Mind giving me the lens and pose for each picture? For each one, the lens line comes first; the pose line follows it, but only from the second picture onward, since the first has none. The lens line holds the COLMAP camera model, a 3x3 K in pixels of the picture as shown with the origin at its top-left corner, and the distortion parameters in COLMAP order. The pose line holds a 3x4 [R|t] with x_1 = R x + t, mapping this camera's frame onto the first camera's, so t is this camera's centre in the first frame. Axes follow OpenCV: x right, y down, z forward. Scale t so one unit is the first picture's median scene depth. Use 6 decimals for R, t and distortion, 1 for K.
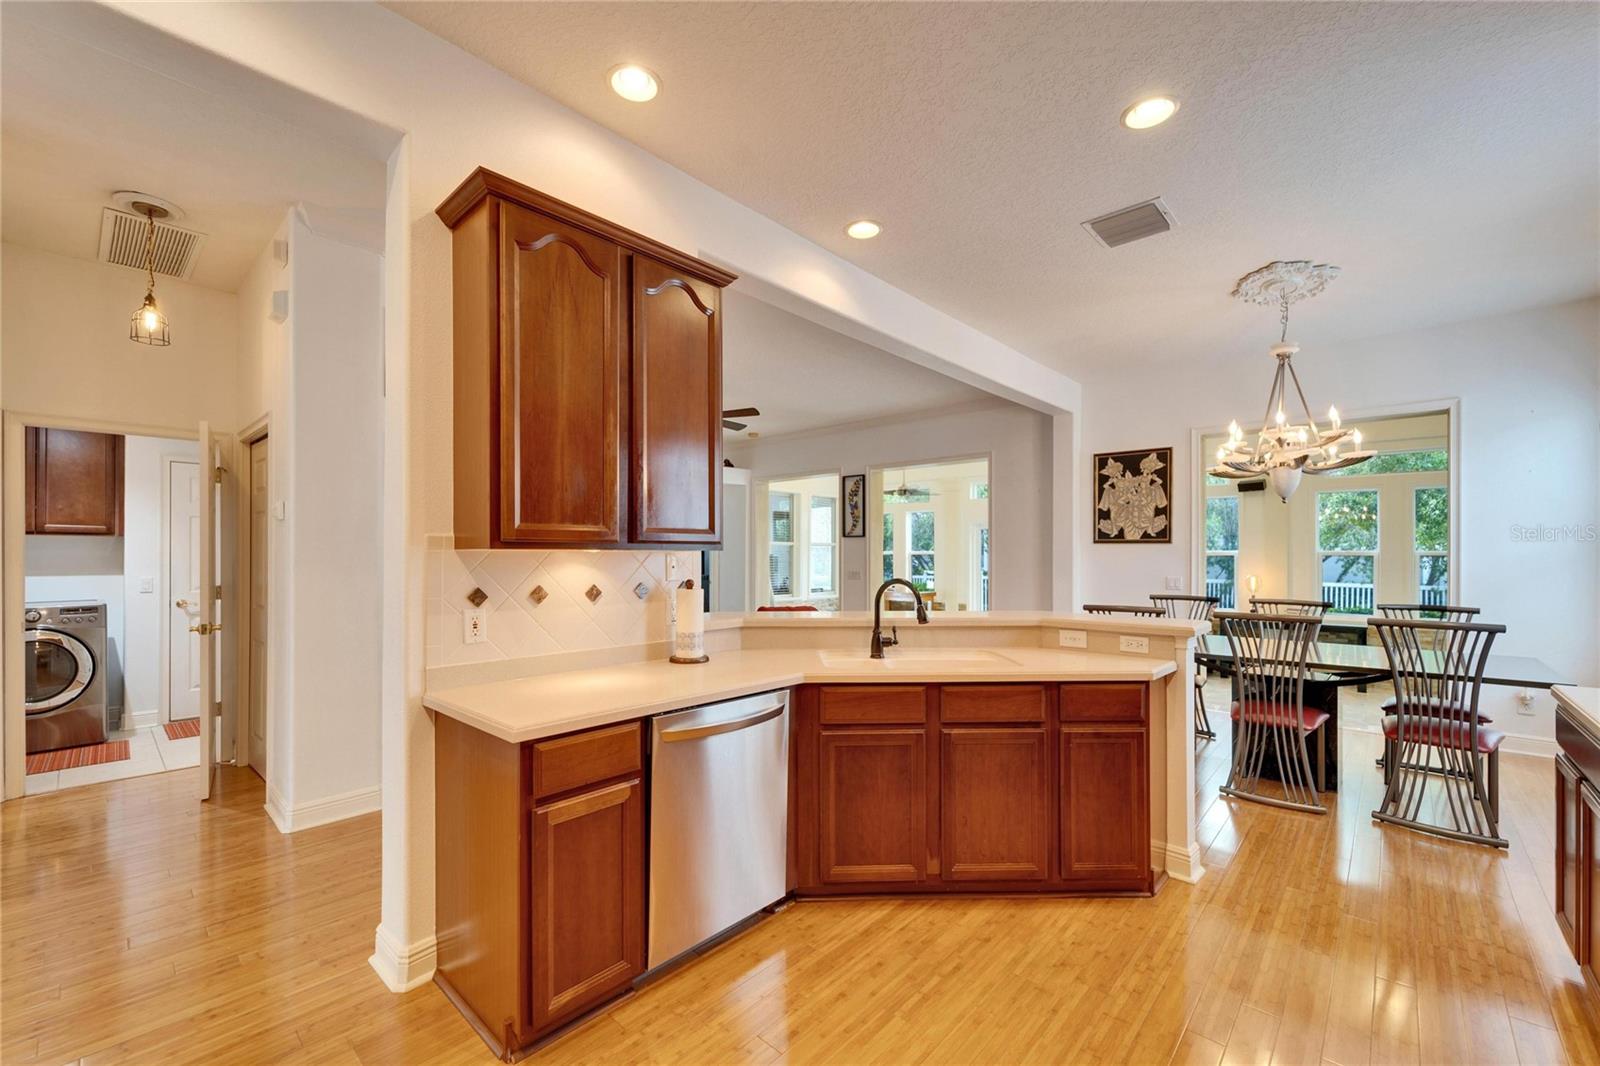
lens RADIAL K [[655.7, 0, 783.8], [0, 655.7, 556.0], [0, 0, 1]] dist [0.000011, -0.000487]
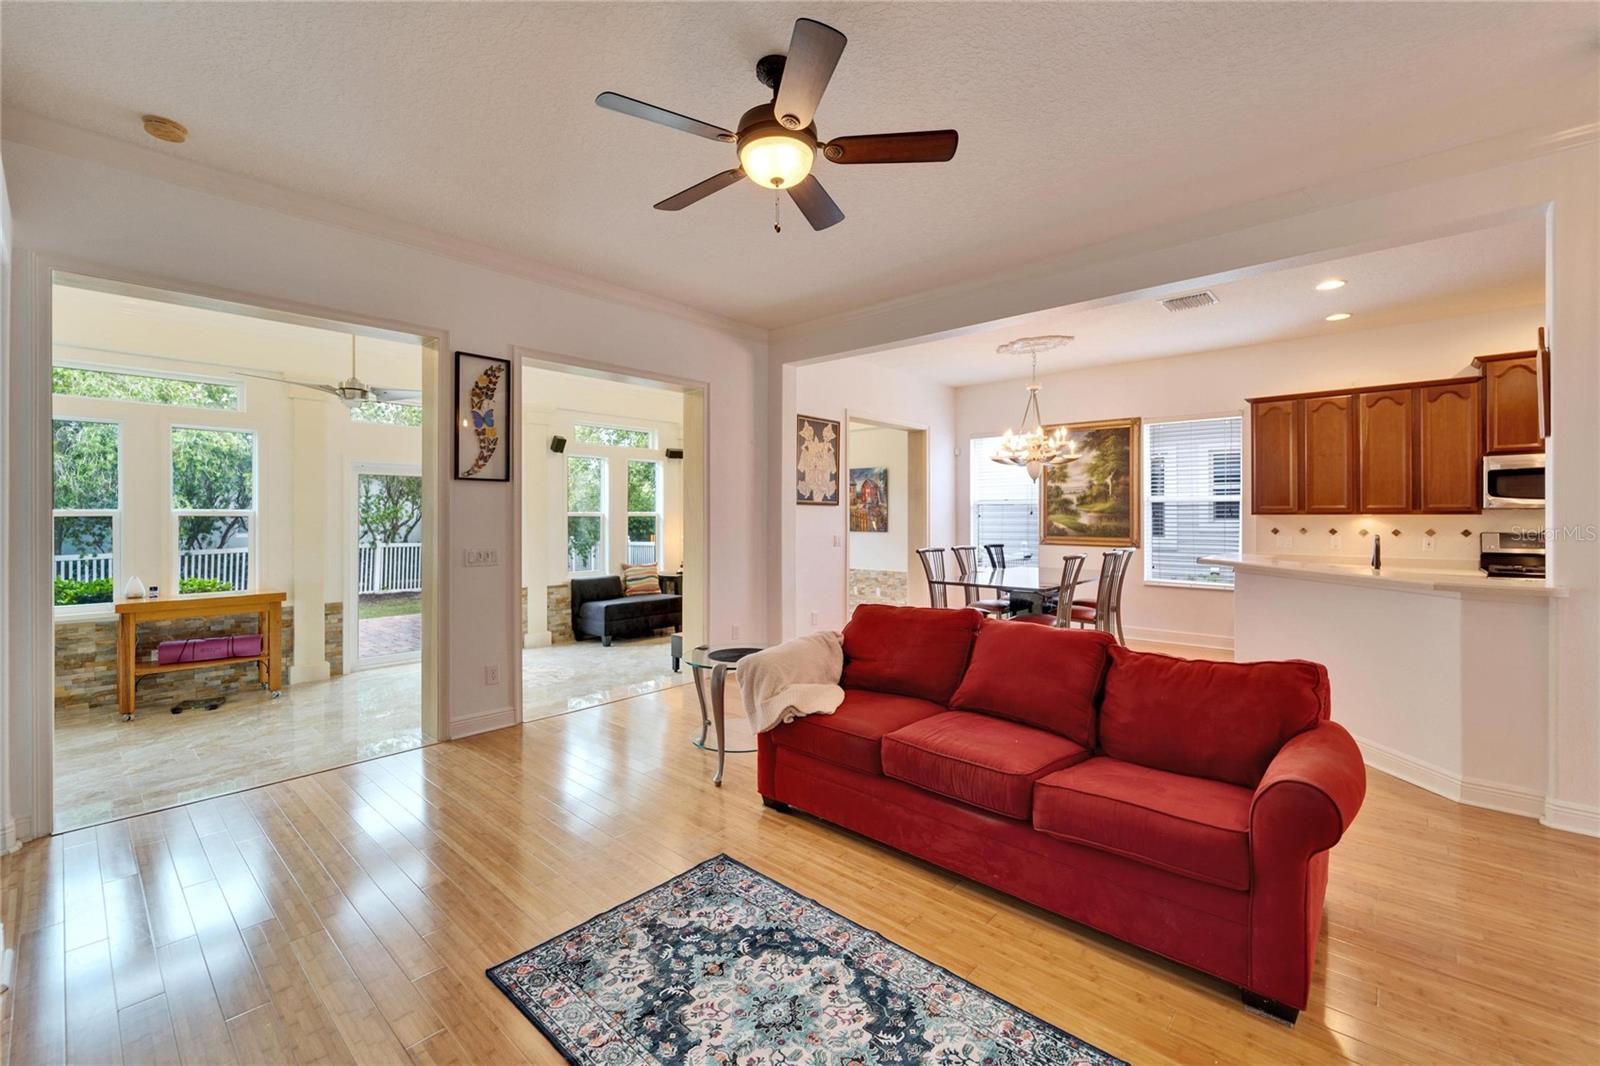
lens RADIAL K [[666.0, 0, 802.2], [0, 666.0, 516.8], [0, 0, 1]] dist [0.002212, -0.000338]
pose [[-0.023272, -0.003403, 0.999723, -0.556961], [0.001751, 0.999993, 0.003444, -0.004419], [-0.999728, 0.001831, -0.023266, 1.071559]]
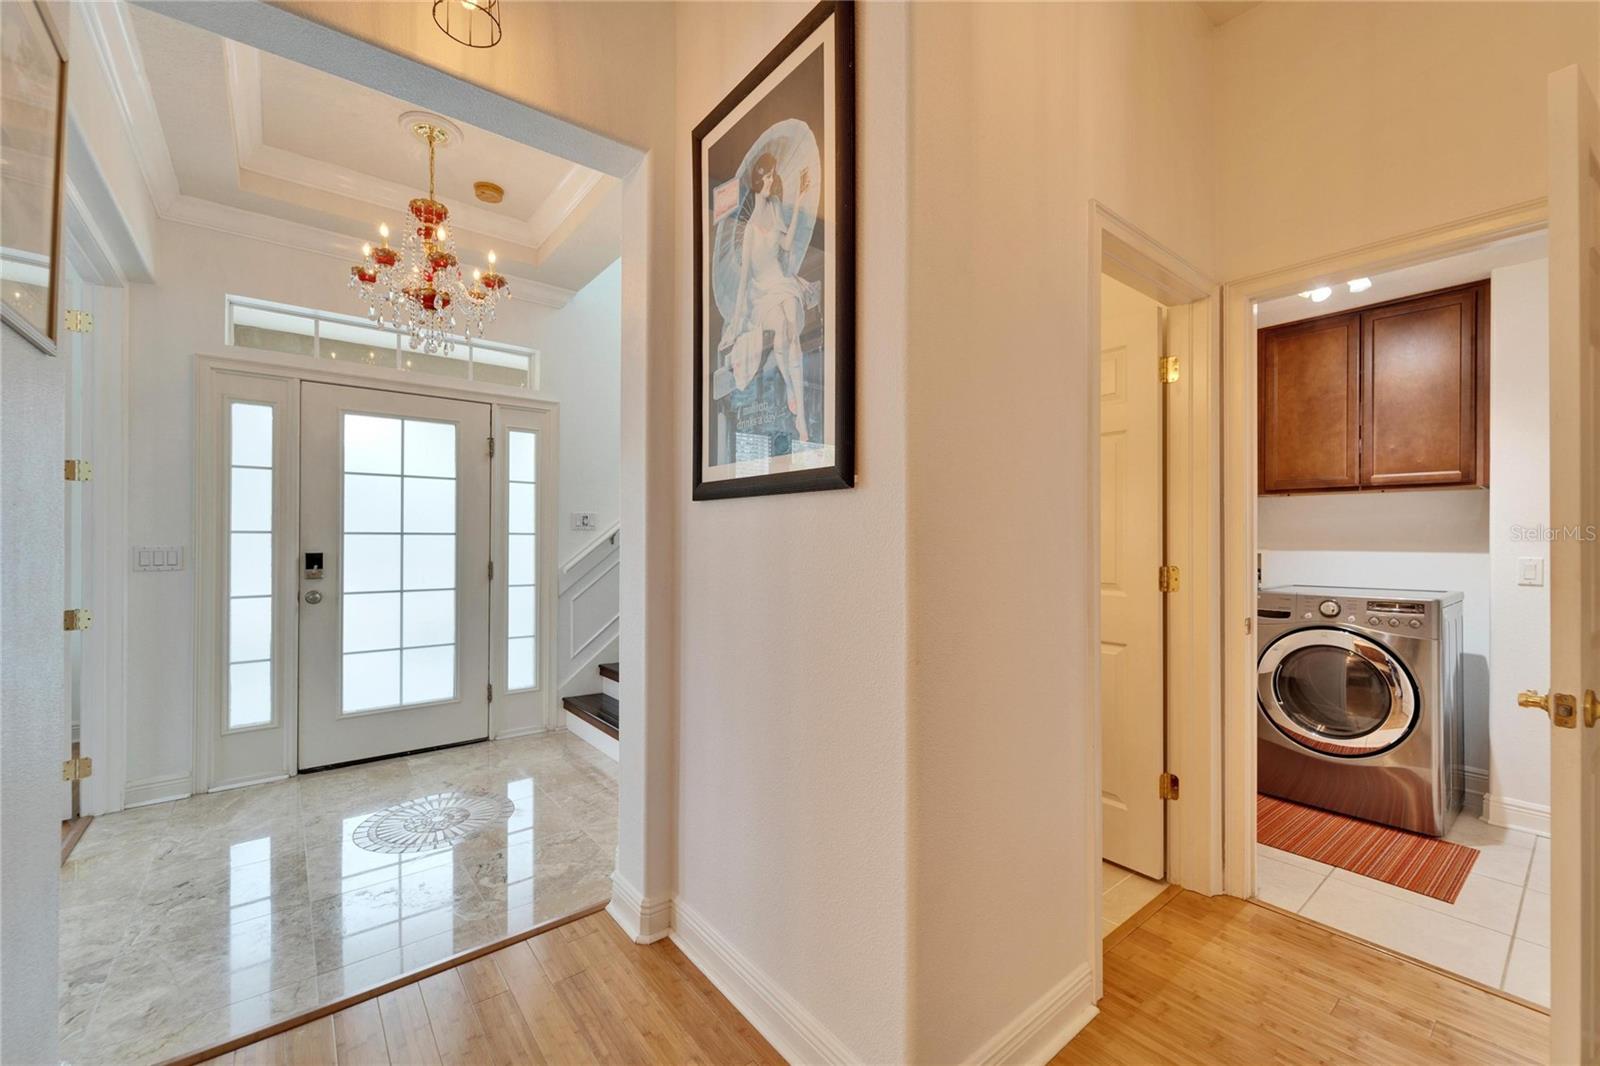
lens RADIAL K [[646.3, 0, 798.1], [0, 646.3, 538.5], [0, 0, 1]] dist [-0.001598, -0.000604]
pose [[-0.143894, -0.006101, -0.989574, -0.299263], [-0.002434, 0.999980, -0.005811, 0.018457], [0.989590, 0.001572, -0.143906, 0.402319]]
